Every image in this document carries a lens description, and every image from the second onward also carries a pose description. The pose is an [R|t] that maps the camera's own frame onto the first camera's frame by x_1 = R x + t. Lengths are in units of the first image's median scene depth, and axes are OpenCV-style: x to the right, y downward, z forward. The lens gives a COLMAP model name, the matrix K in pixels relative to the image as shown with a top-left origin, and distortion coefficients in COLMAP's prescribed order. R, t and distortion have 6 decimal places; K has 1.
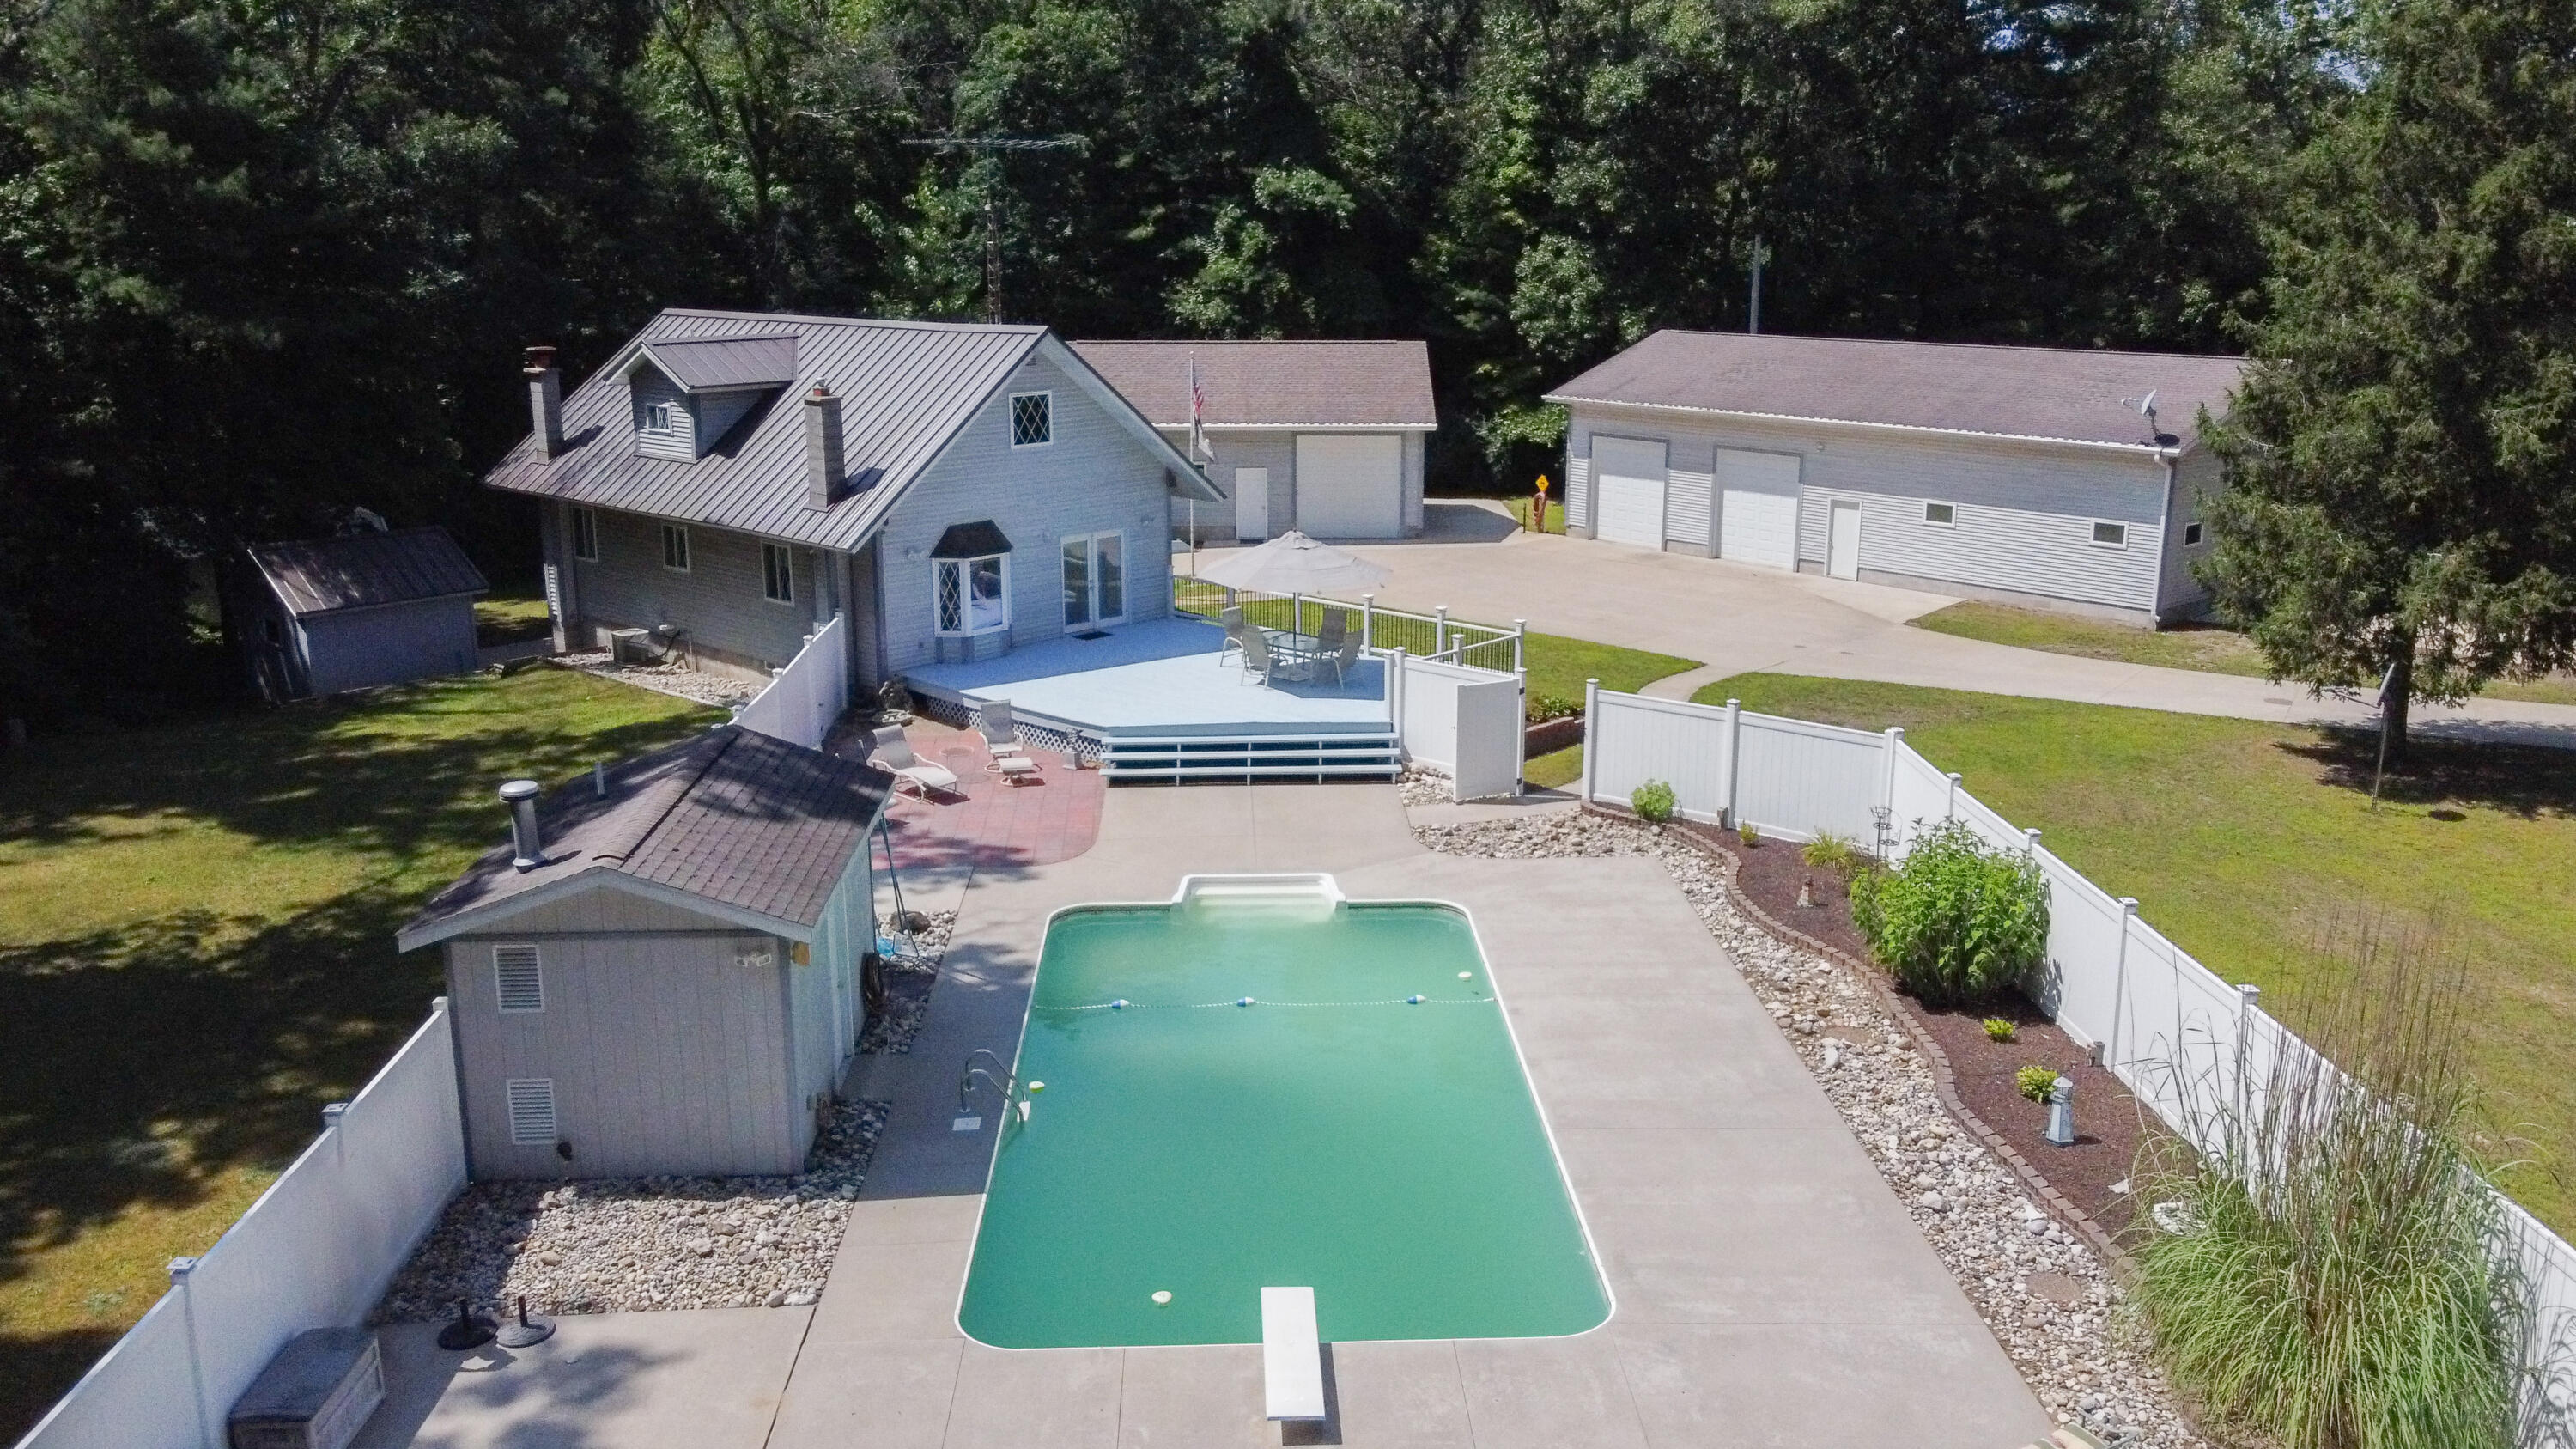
lens RADIAL K [[1975.3, 0, 1305.2], [0, 1975.3, 765.7], [0, 0, 1]] dist [0.001101, 0.029991]
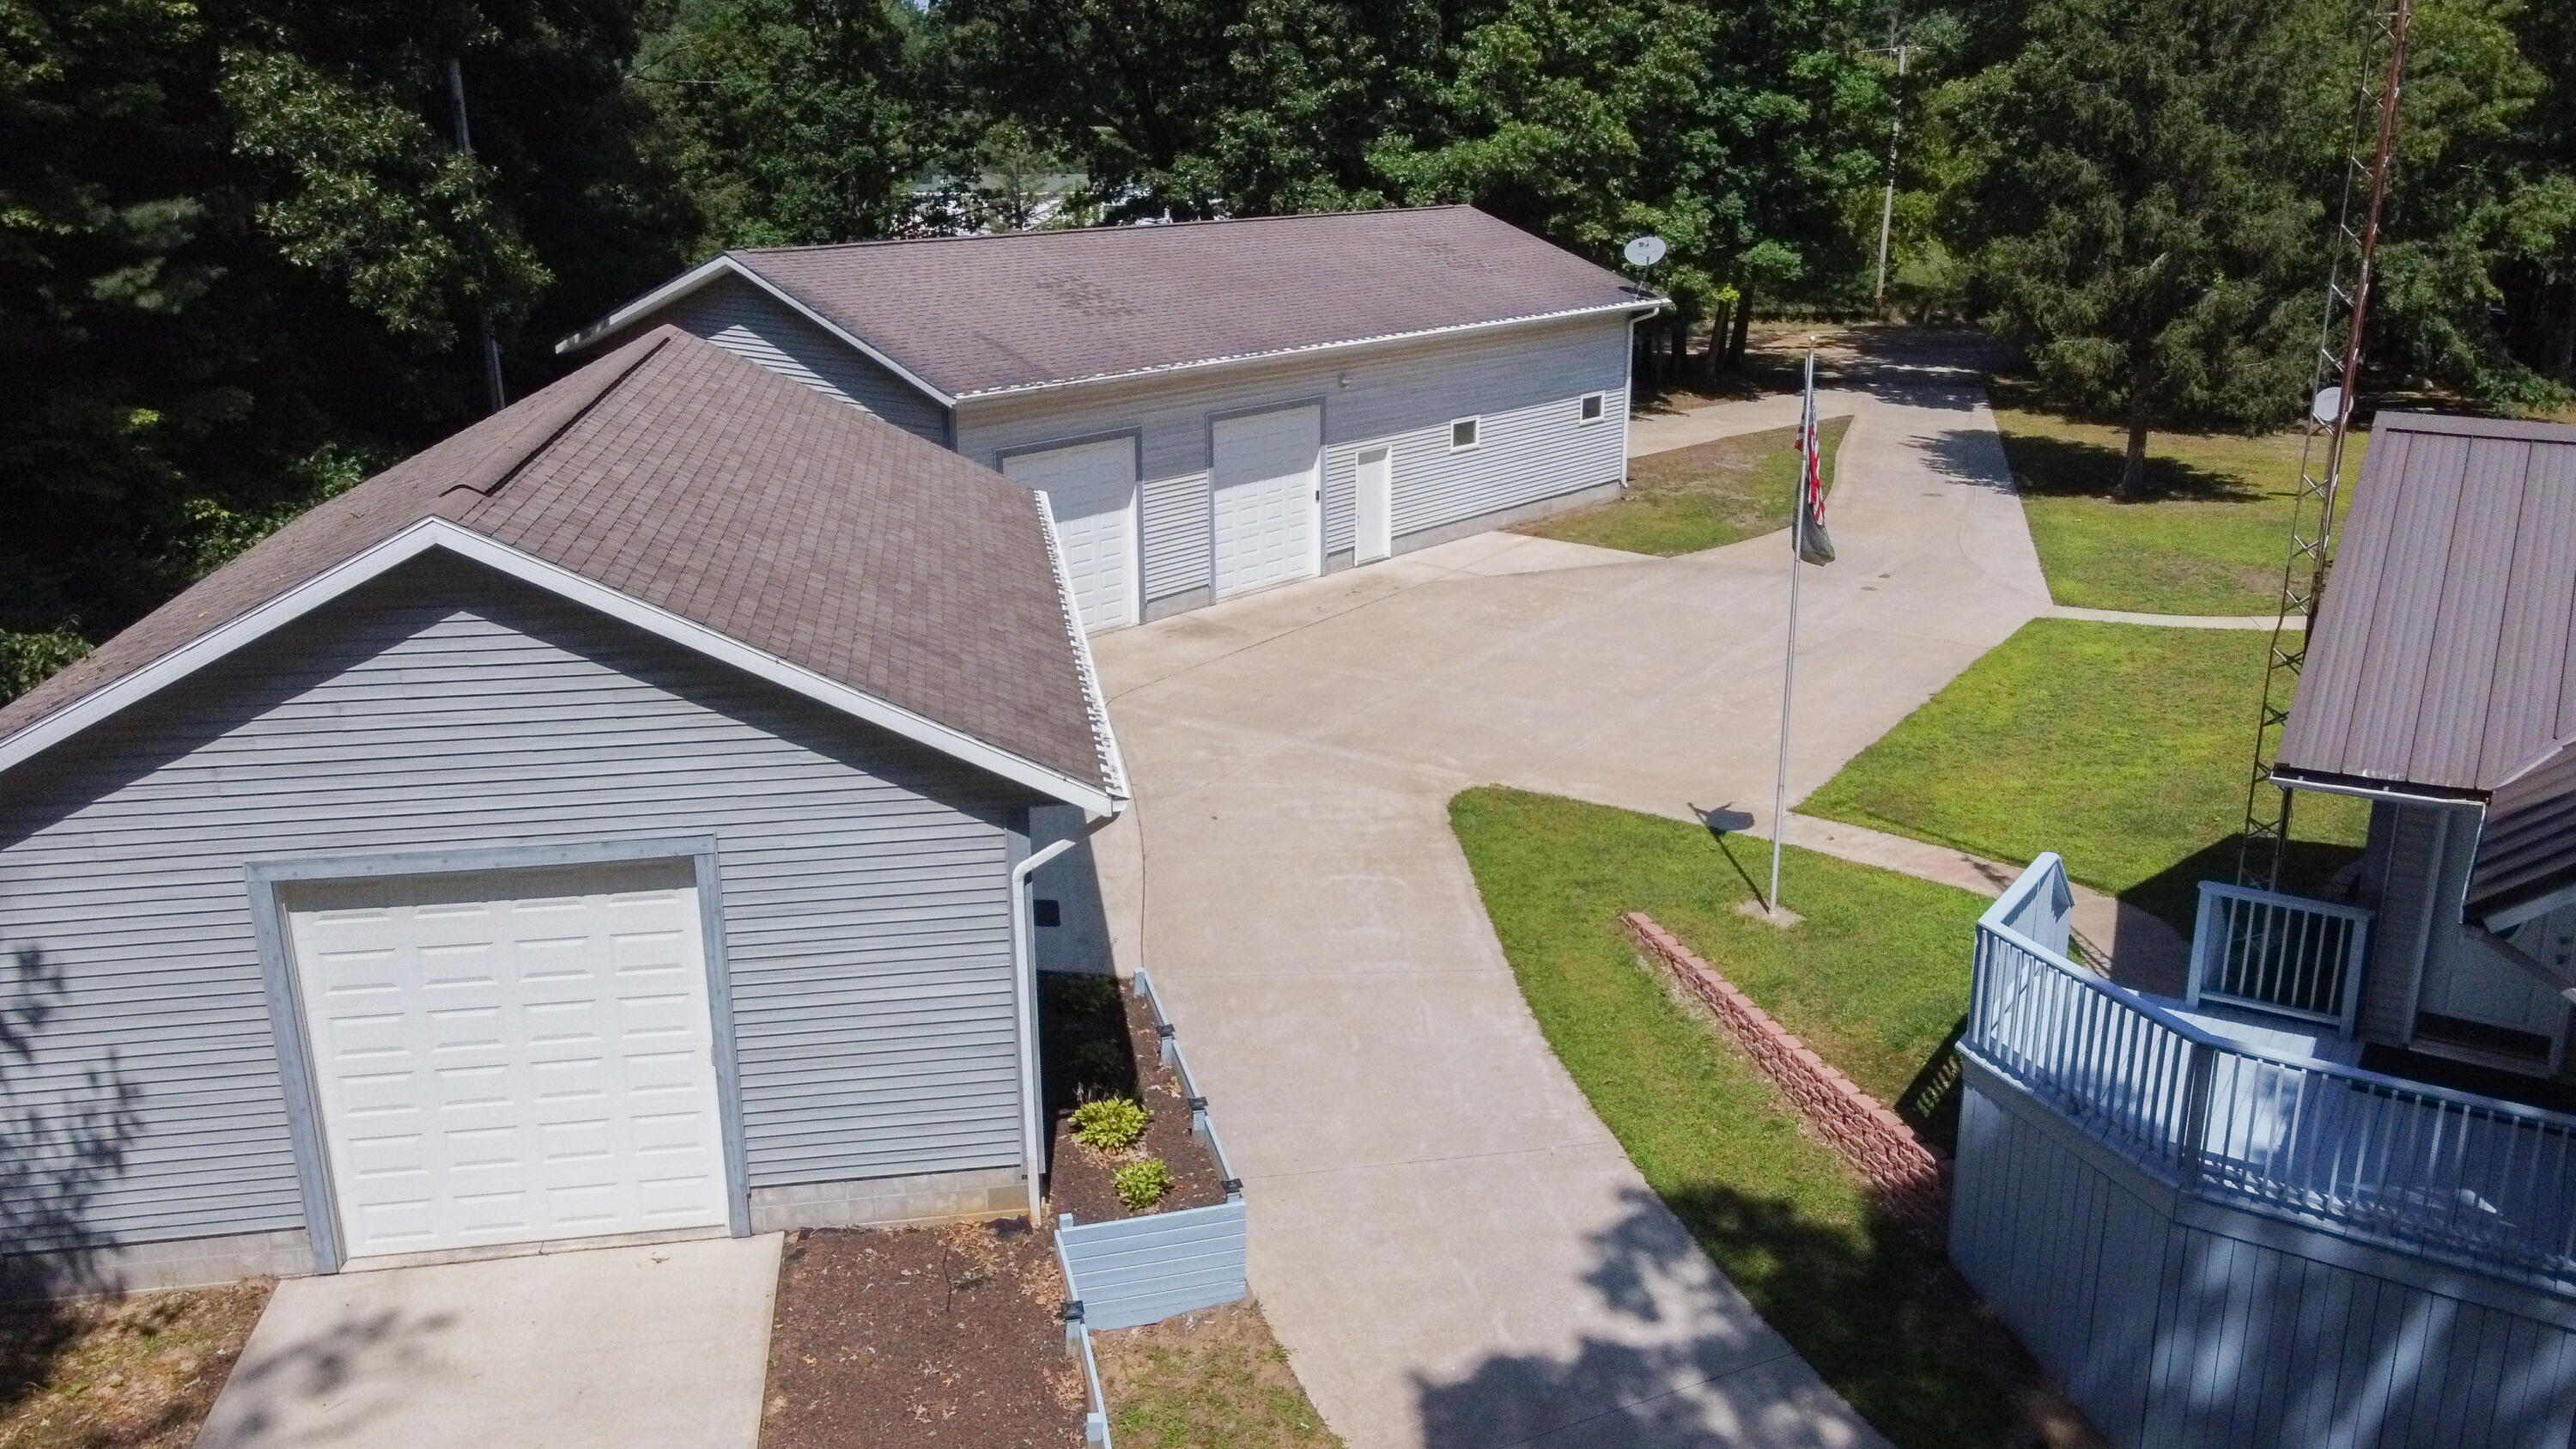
lens RADIAL K [[1975.3, 0, 1319.7], [0, 1975.3, 764.6], [0, 0, 1]] dist [0.001101, 0.029991]
pose [[-0.160853, -0.314162, 0.935643, -0.467250], [0.258219, 0.901573, 0.347115, -0.323174], [-0.952601, 0.297435, -0.063898, 1.264257]]
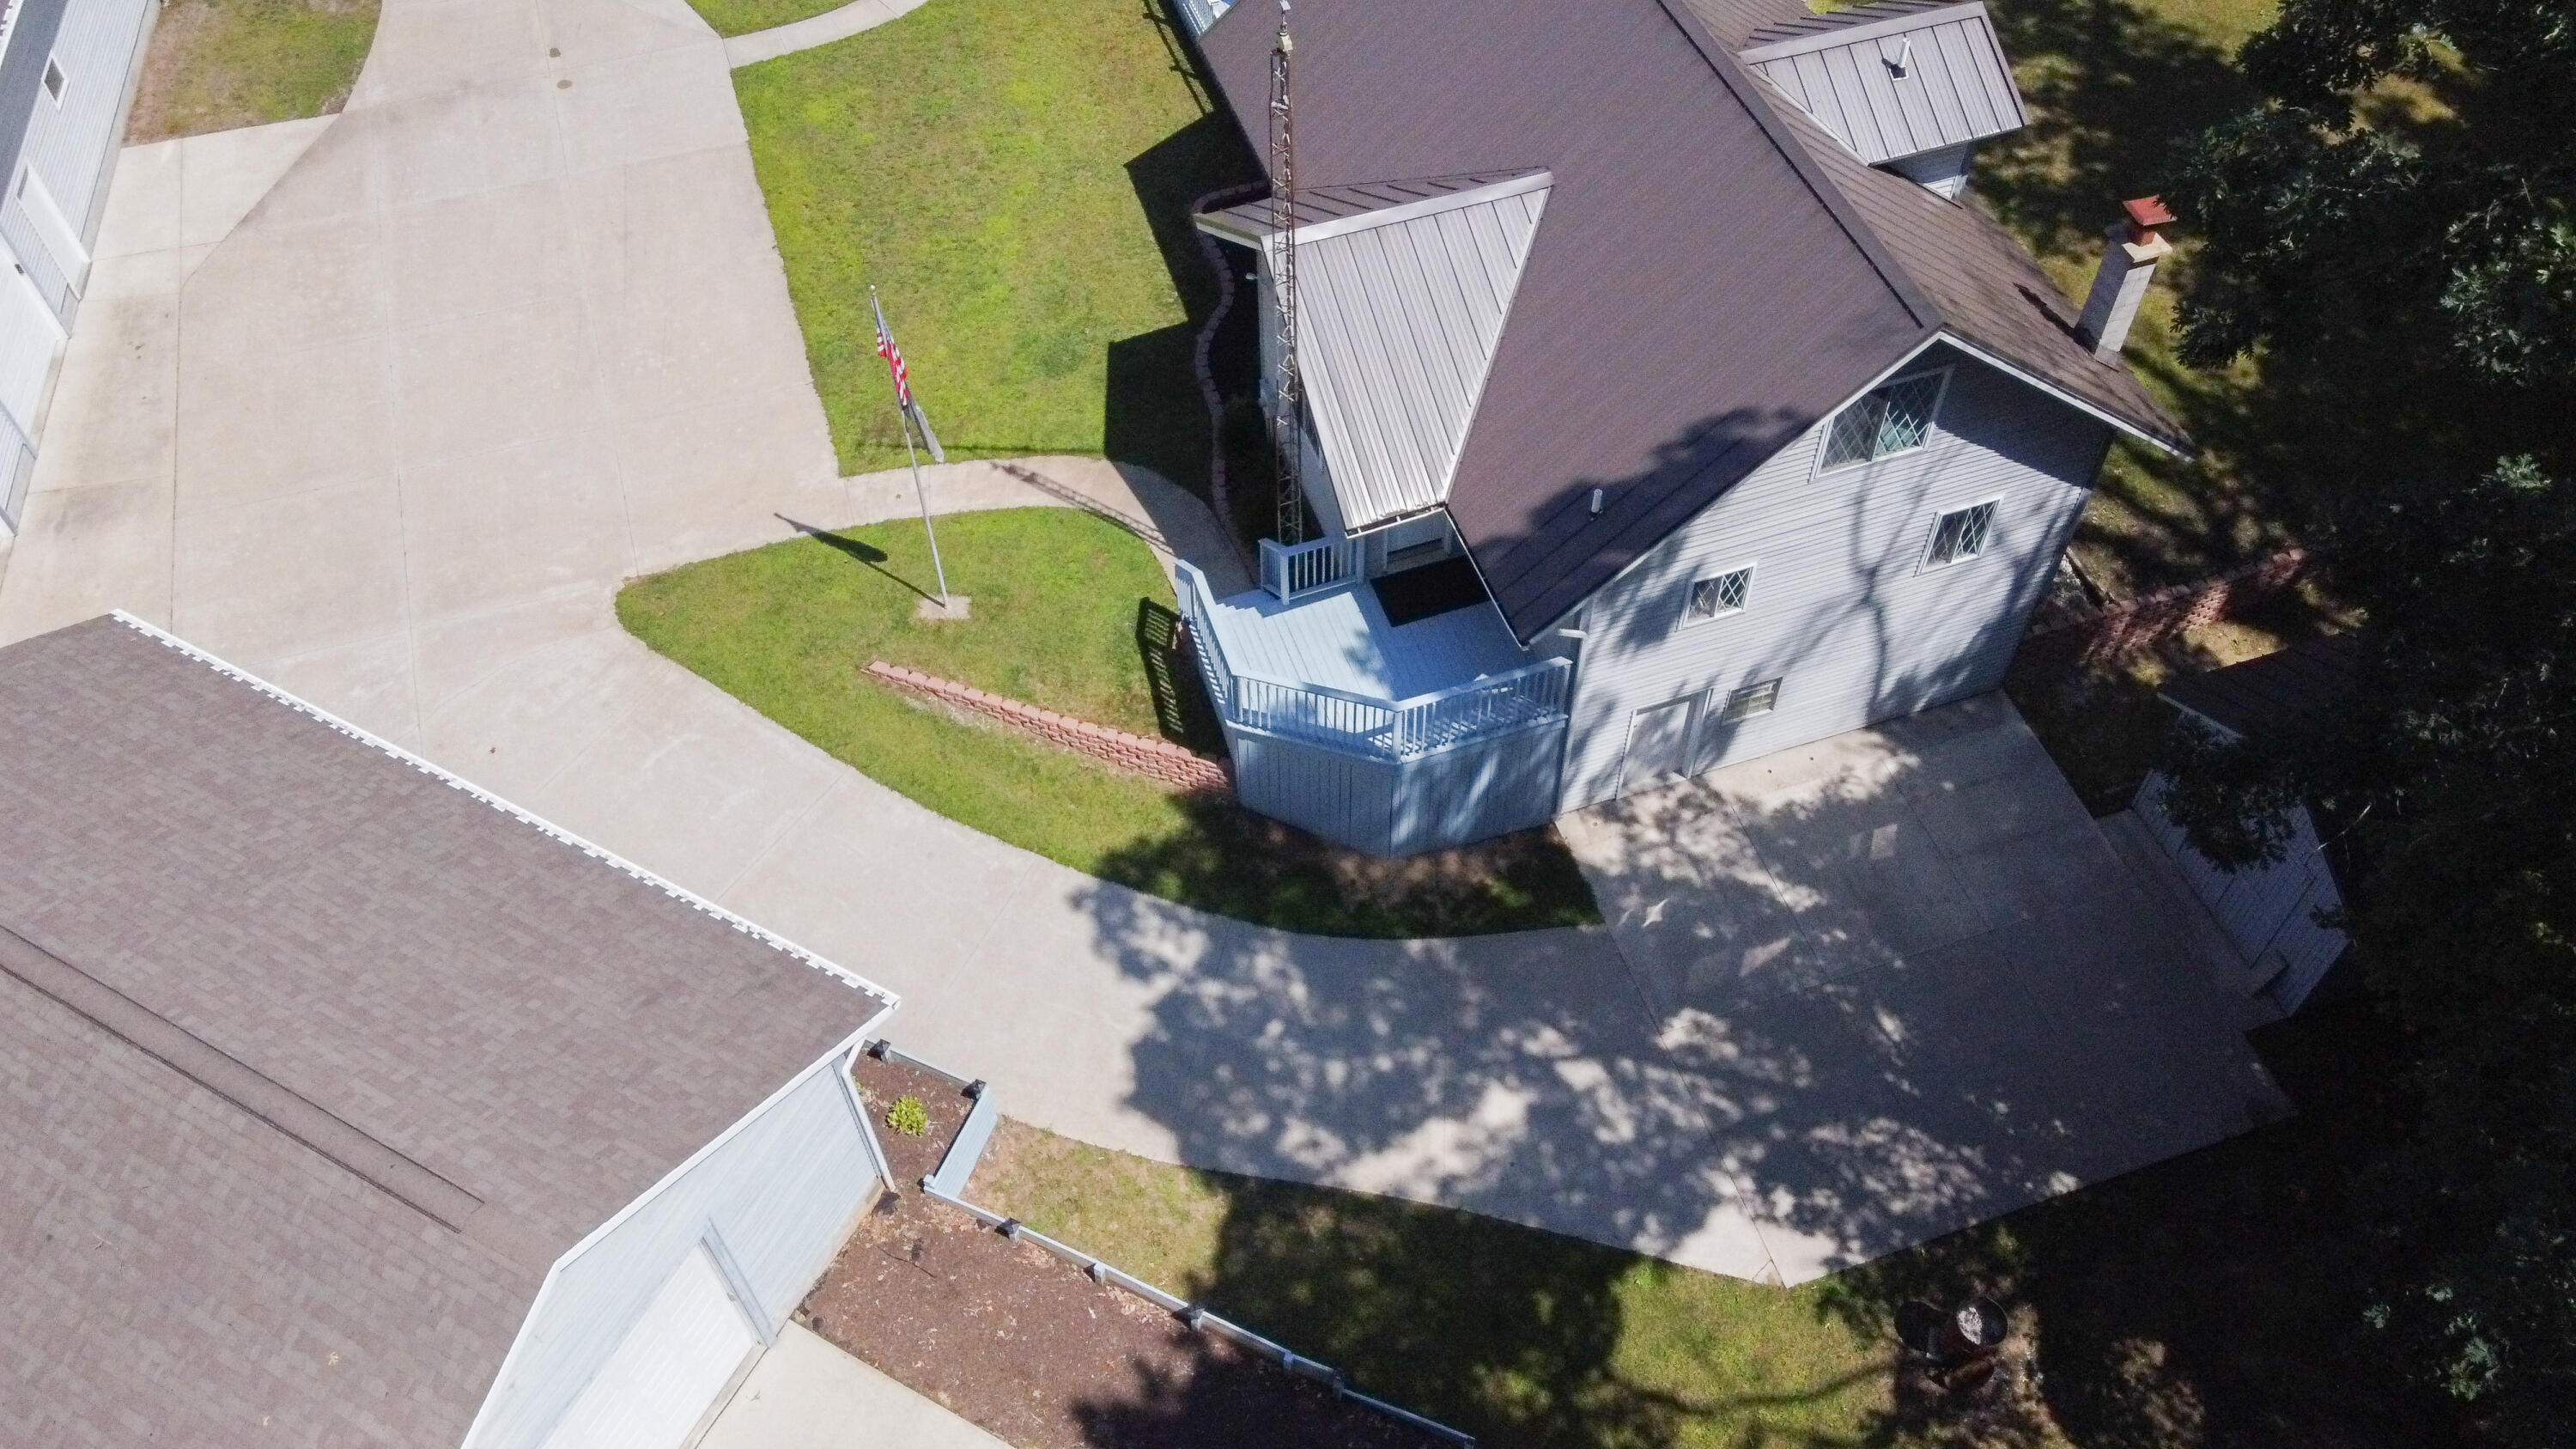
lens RADIAL K [[1975.3, 0, 1291.0], [0, 1975.3, 723.6], [0, 0, 1]] dist [0.001101, 0.029991]
pose [[-0.872388, -0.382556, 0.304285, -0.372069], [0.132332, 0.414416, 0.900415, -0.653799], [-0.470560, 0.825778, -0.310907, 1.323278]]
